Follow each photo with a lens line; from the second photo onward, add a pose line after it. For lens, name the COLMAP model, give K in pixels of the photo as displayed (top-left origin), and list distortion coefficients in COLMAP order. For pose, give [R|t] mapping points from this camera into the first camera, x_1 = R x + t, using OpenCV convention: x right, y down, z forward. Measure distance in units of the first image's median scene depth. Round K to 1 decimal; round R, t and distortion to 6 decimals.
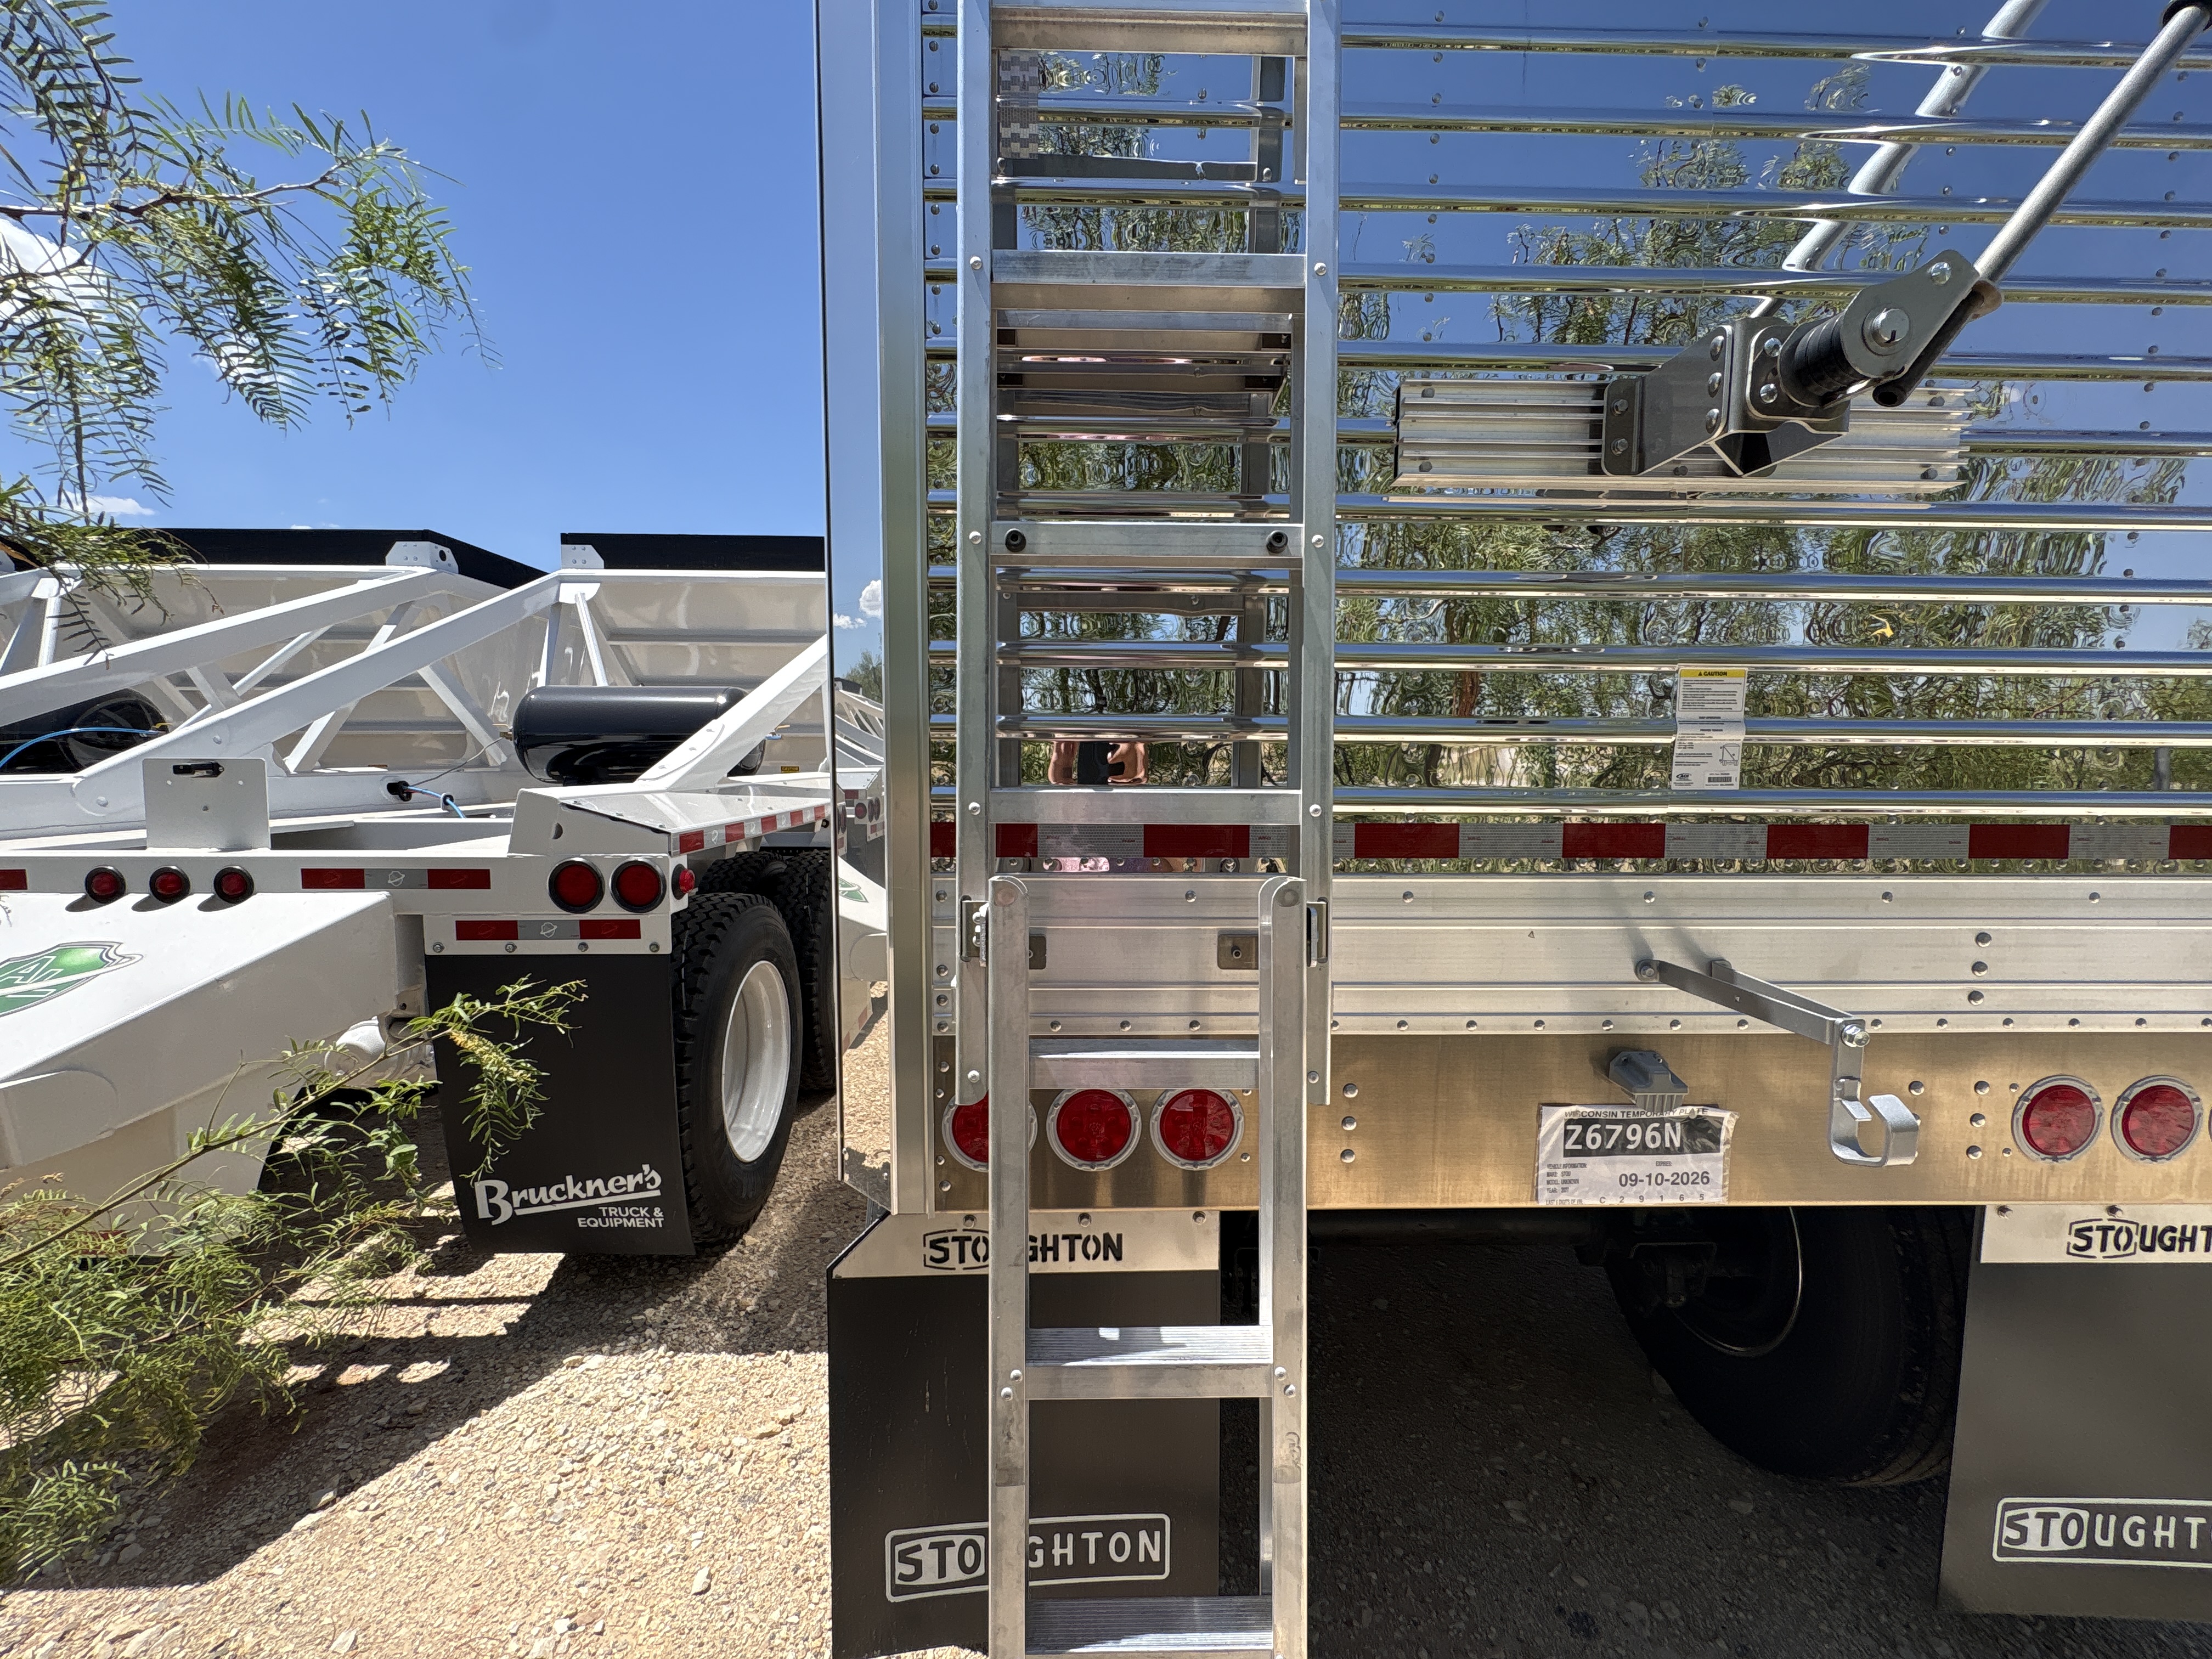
lens RADIAL K [[889.5, 0, 1103.1], [0, 889.5, 834.7], [0, 0, 1]] dist [-0.000844, 0.000003]
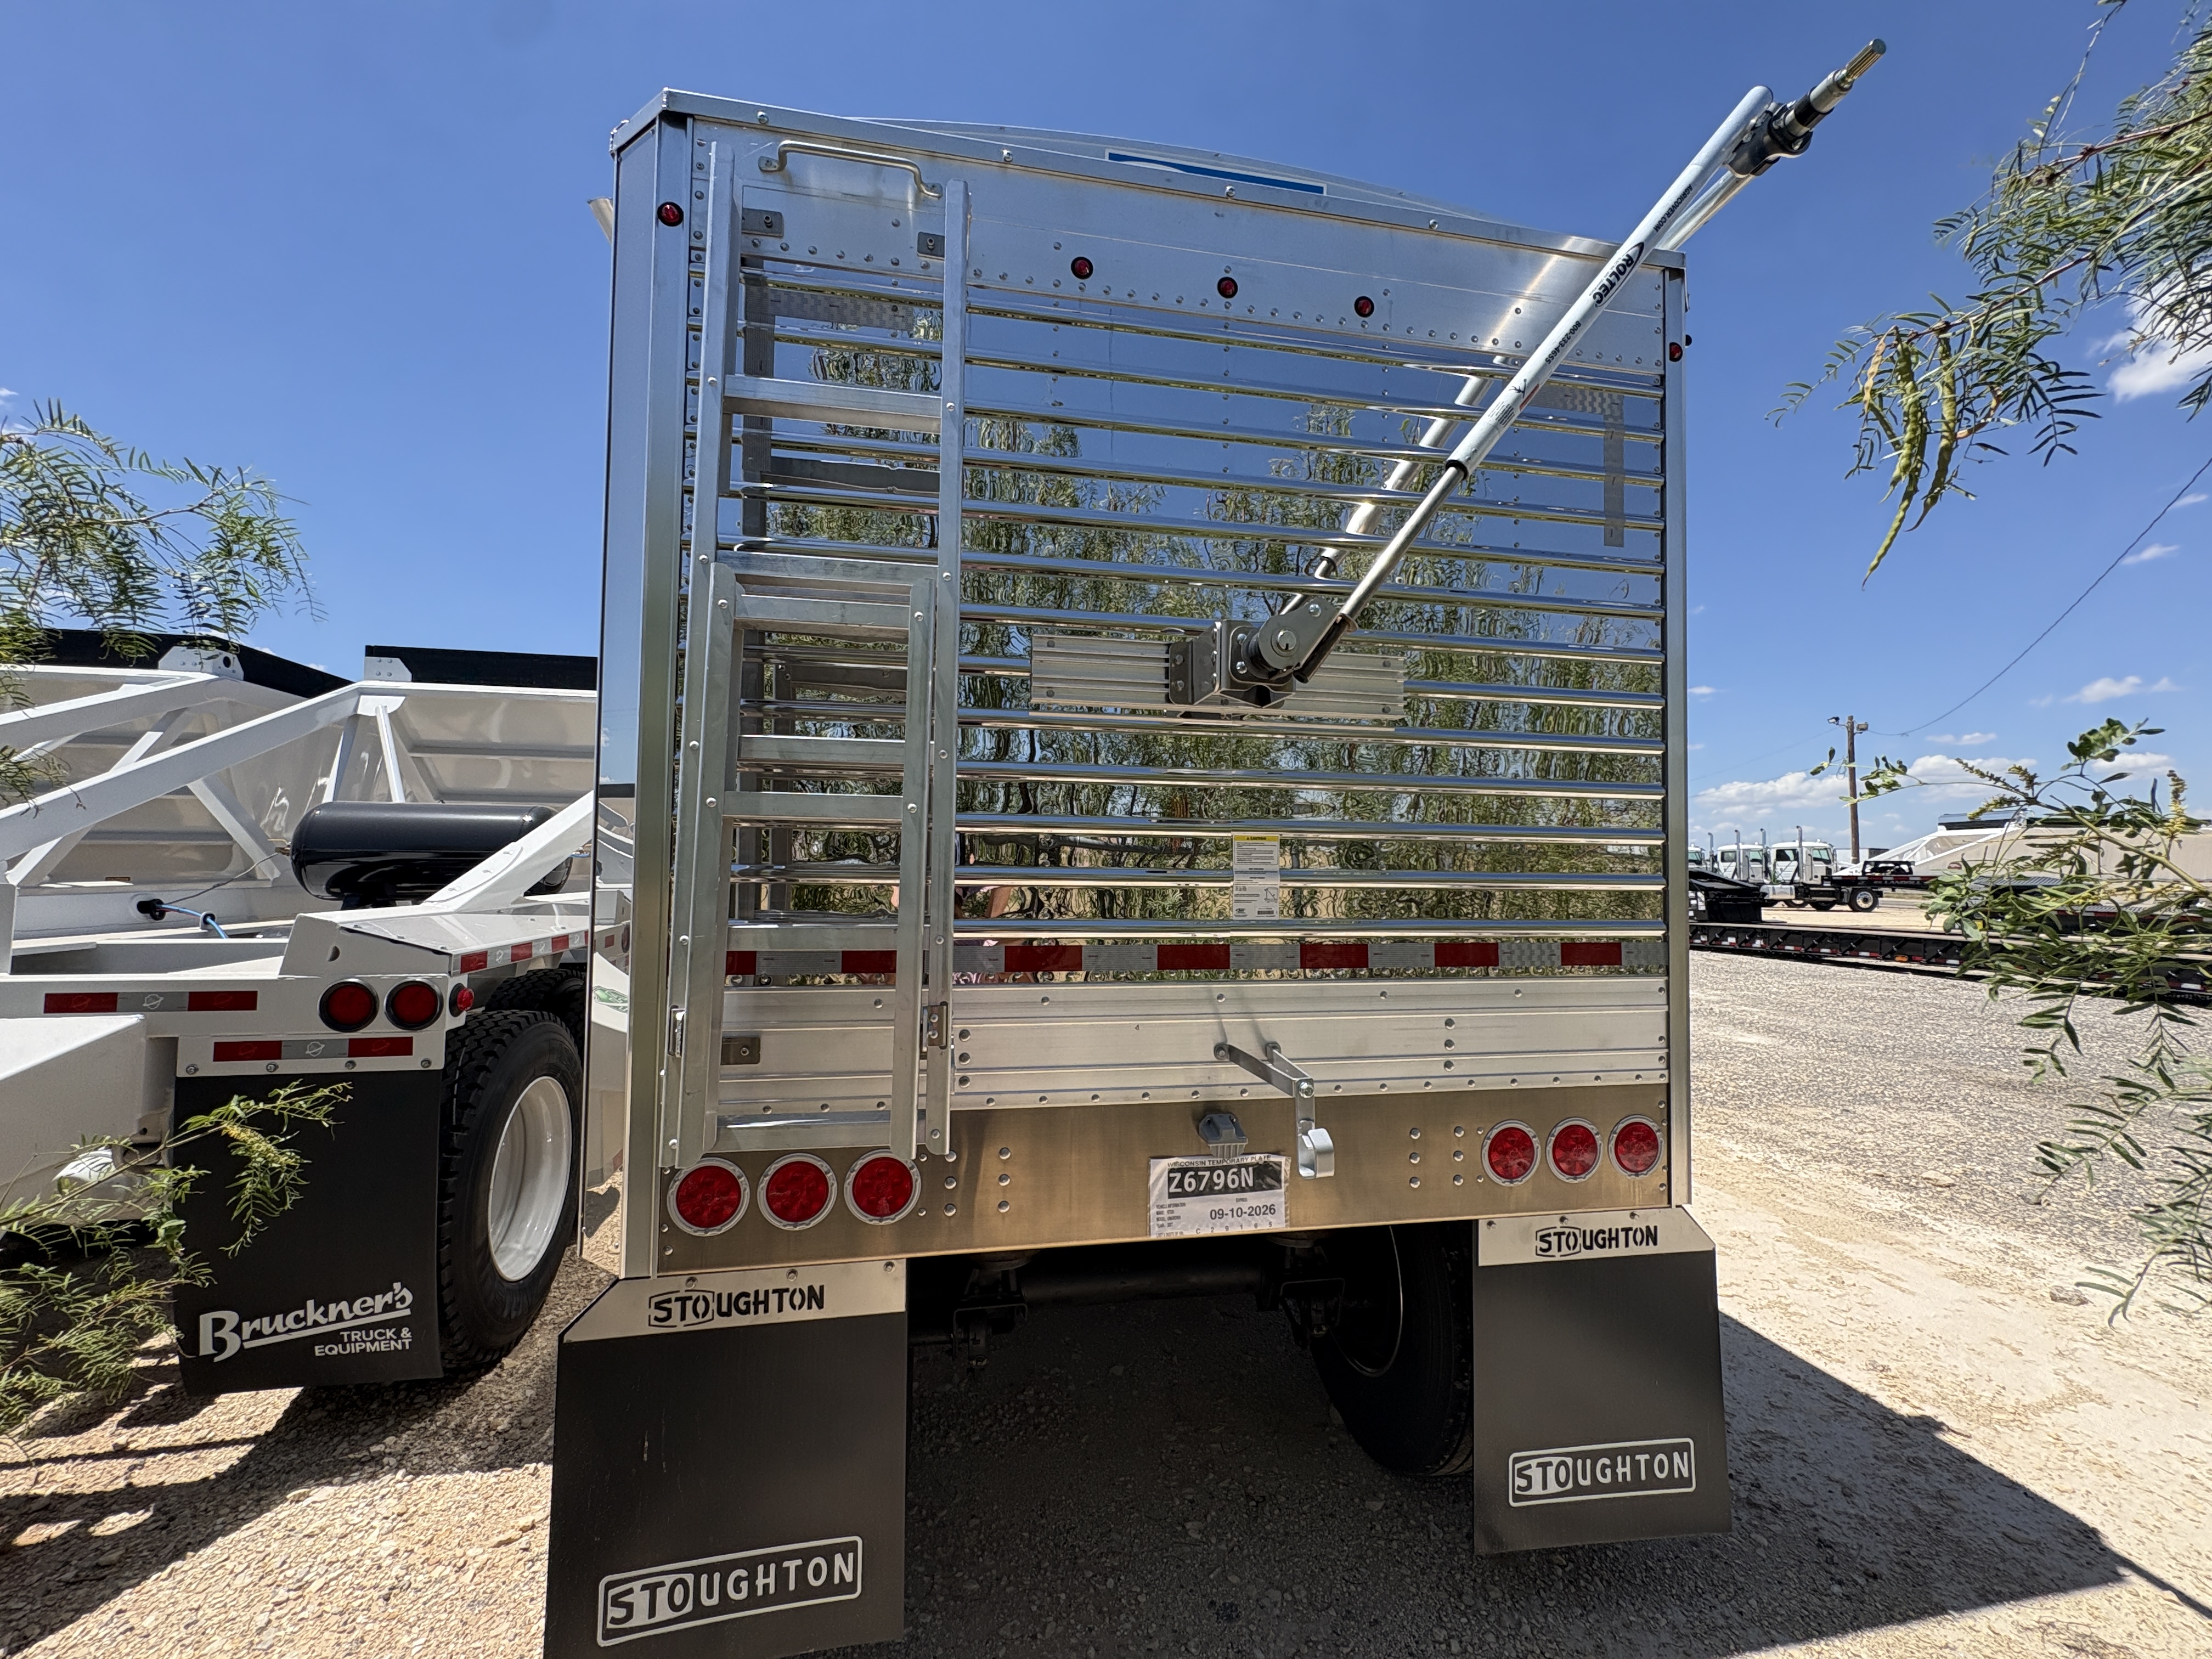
lens RADIAL K [[892.4, 0, 1106.0], [0, 892.4, 829.5], [0, 0, 1]] dist [0.000086, 0.000423]
pose [[0.986991, 0.011980, 0.160329, 0.144852], [0.008330, 0.992070, -0.125407, -0.011805], [-0.160560, 0.125111, 0.979065, -0.248020]]
